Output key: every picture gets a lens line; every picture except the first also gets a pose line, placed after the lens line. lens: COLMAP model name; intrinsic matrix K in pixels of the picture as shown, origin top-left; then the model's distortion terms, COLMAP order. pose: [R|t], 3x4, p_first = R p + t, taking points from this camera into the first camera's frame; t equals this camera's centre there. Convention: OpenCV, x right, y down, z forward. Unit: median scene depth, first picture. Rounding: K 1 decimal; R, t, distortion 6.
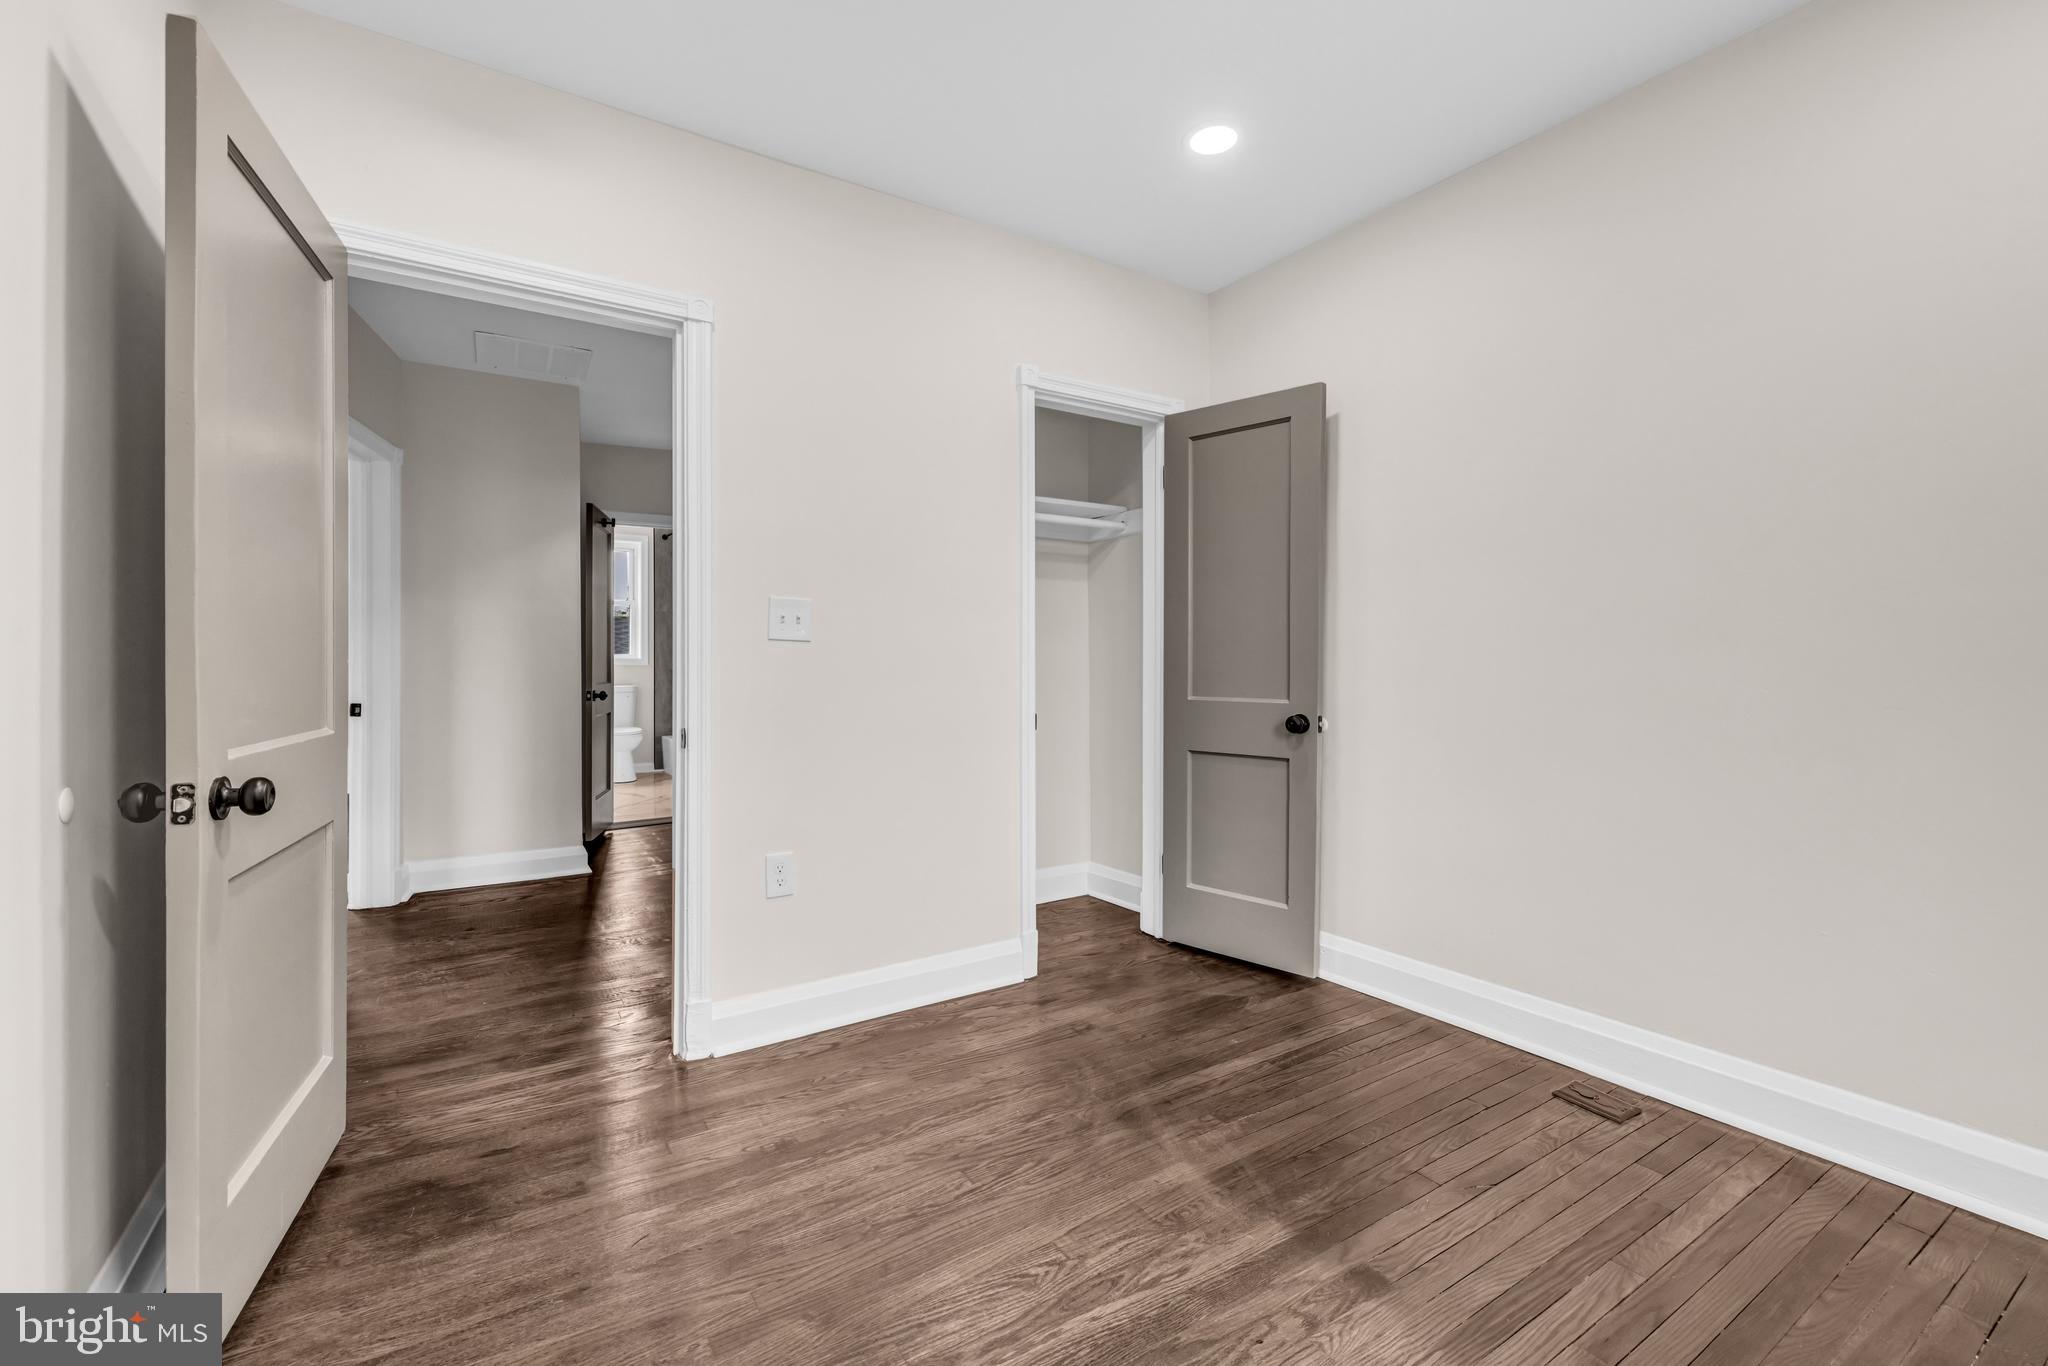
lens RADIAL K [[879.6, 0, 1025.5], [0, 879.6, 664.5], [0, 0, 1]] dist [0.001137, 0.000233]
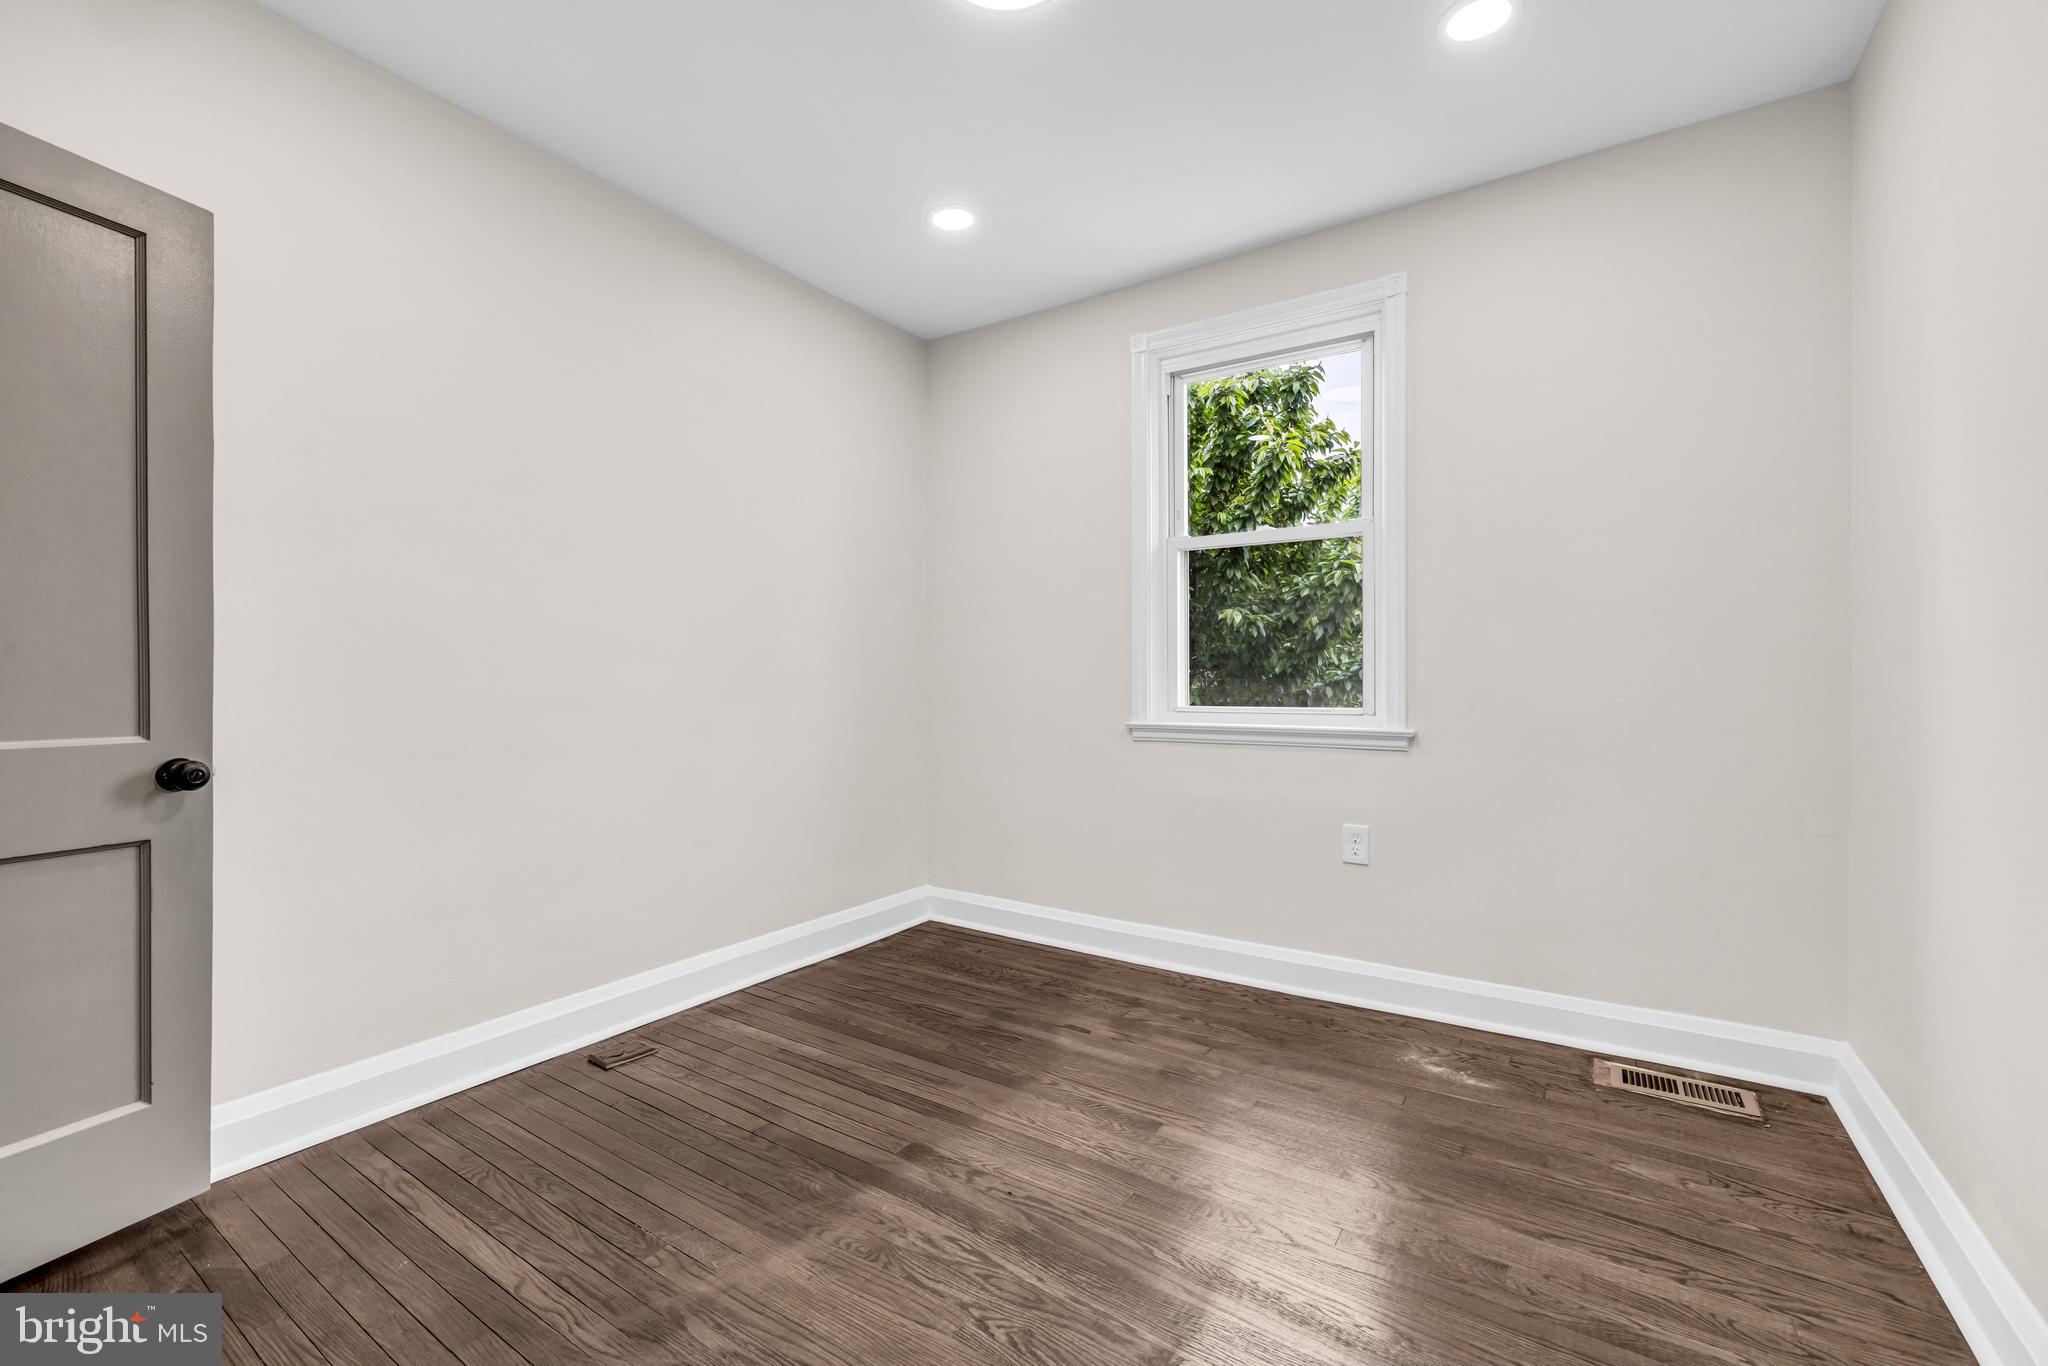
lens RADIAL K [[857.3, 0, 1024.0], [0, 857.3, 683.0], [0, 0, 1]] dist [-0.000858, -0.000137]
pose [[-0.391493, -0.005566, 0.920164, -0.706544], [0.001179, 0.999978, 0.006551, 0.005647], [-0.920180, 0.003650, -0.391478, 1.153893]]
